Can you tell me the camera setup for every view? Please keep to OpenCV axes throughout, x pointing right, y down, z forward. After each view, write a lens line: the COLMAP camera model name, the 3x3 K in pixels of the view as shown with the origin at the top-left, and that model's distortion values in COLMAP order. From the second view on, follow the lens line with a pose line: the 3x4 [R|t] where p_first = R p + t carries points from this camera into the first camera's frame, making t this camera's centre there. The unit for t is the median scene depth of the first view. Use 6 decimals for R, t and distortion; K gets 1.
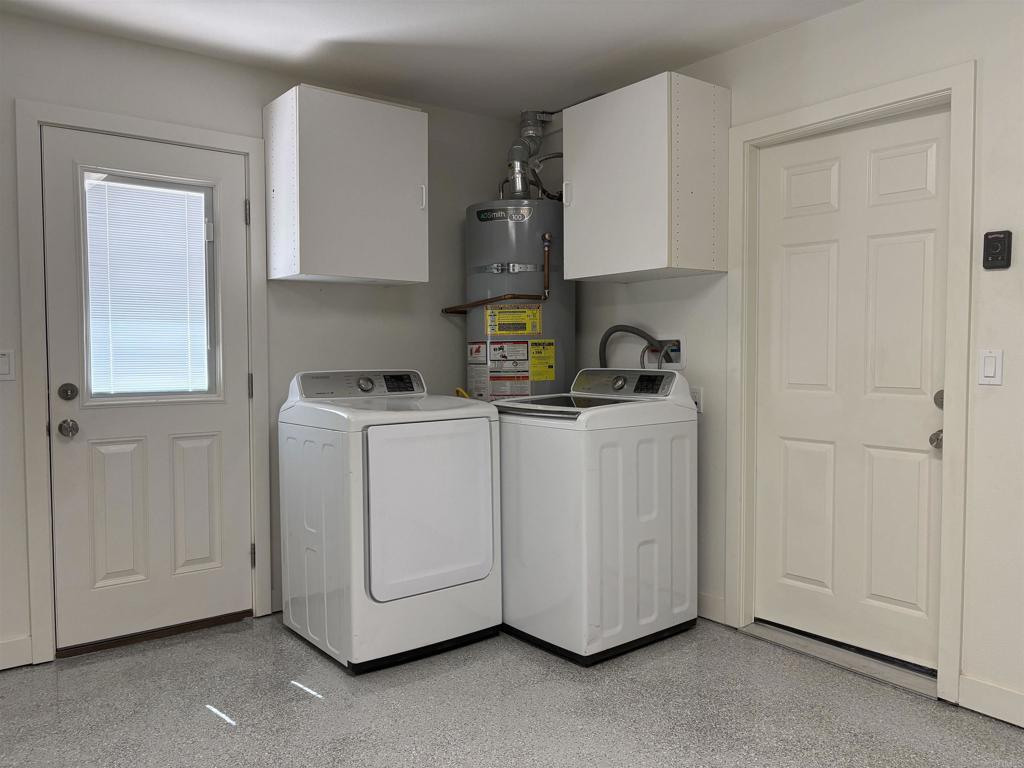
lens RADIAL K [[773.9, 0, 513.0], [0, 773.9, 378.4], [0, 0, 1]] dist [0.056208, -0.069693]
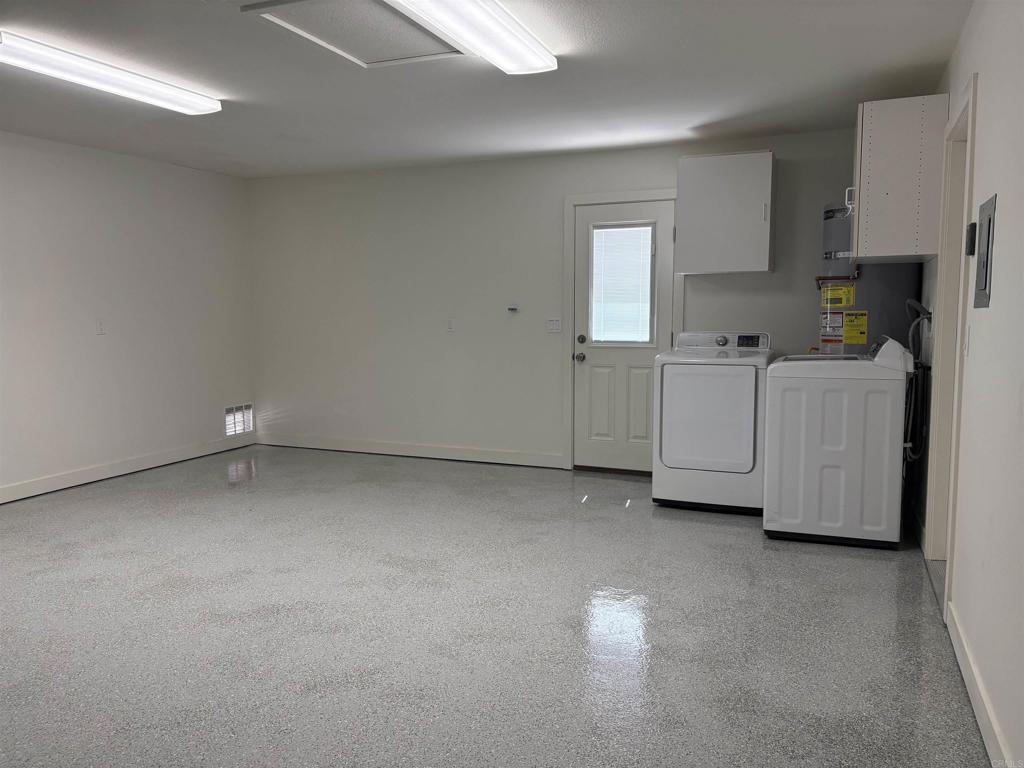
lens RADIAL K [[773.9, 0, 513.0], [0, 773.9, 378.4], [0, 0, 1]] dist [0.056208, -0.069693]
pose [[0.494046, 0.076797, -0.866038, 0.965333], [-0.029394, 0.996997, 0.071642, -0.017268], [0.868939, -0.009938, 0.494820, -0.120348]]
